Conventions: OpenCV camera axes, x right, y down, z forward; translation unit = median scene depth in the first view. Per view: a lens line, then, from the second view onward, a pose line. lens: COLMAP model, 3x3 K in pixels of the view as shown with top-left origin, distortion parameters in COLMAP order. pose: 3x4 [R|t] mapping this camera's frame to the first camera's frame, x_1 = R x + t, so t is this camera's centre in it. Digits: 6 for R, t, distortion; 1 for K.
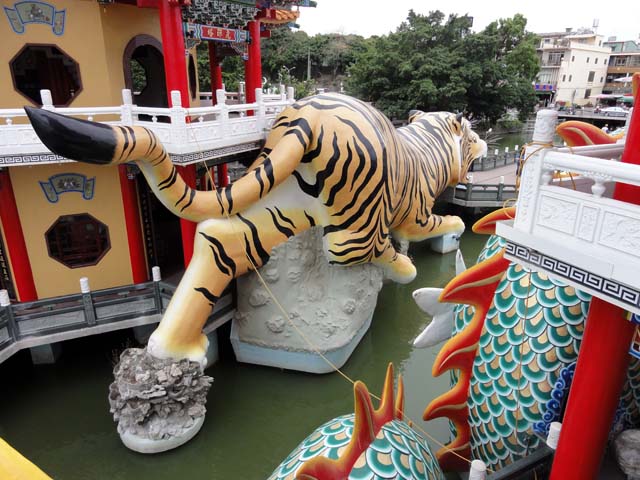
lens RADIAL K [[447.9, 0, 318.3], [0, 447.9, 242.7], [0, 0, 1]] dist [-0.001332, -0.003731]
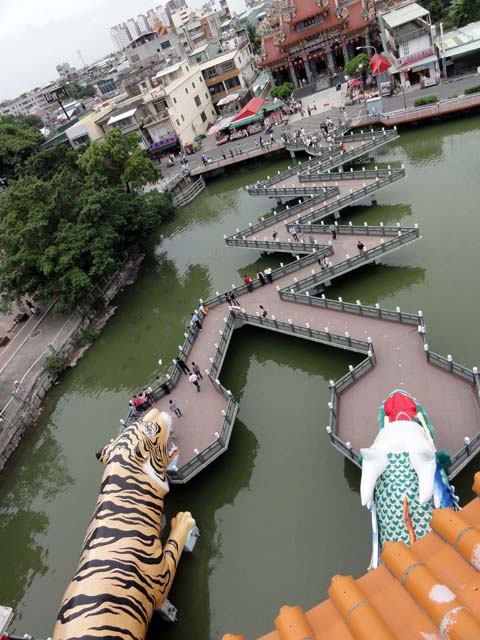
lens RADIAL K [[447.9, 0, 240.5], [0, 447.9, 319.1], [0, 0, 1]] dist [-0.001332, -0.003731]
pose [[0.768579, -0.566403, 0.297446, 0.162294], [0.508847, 0.823025, 0.252396, -0.316506], [-0.387763, -0.042632, 0.920773, -0.060262]]
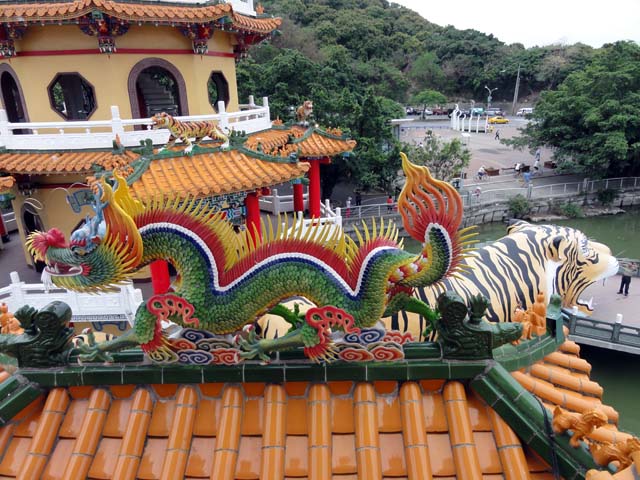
lens RADIAL K [[447.9, 0, 318.4], [0, 447.9, 240.4], [0, 0, 1]] dist [-0.001332, -0.003731]
pose [[0.894385, 0.119463, -0.431050, 0.121361], [-0.123484, 0.992169, 0.018757, -0.107227], [0.429916, 0.036451, 0.902133, 0.022076]]
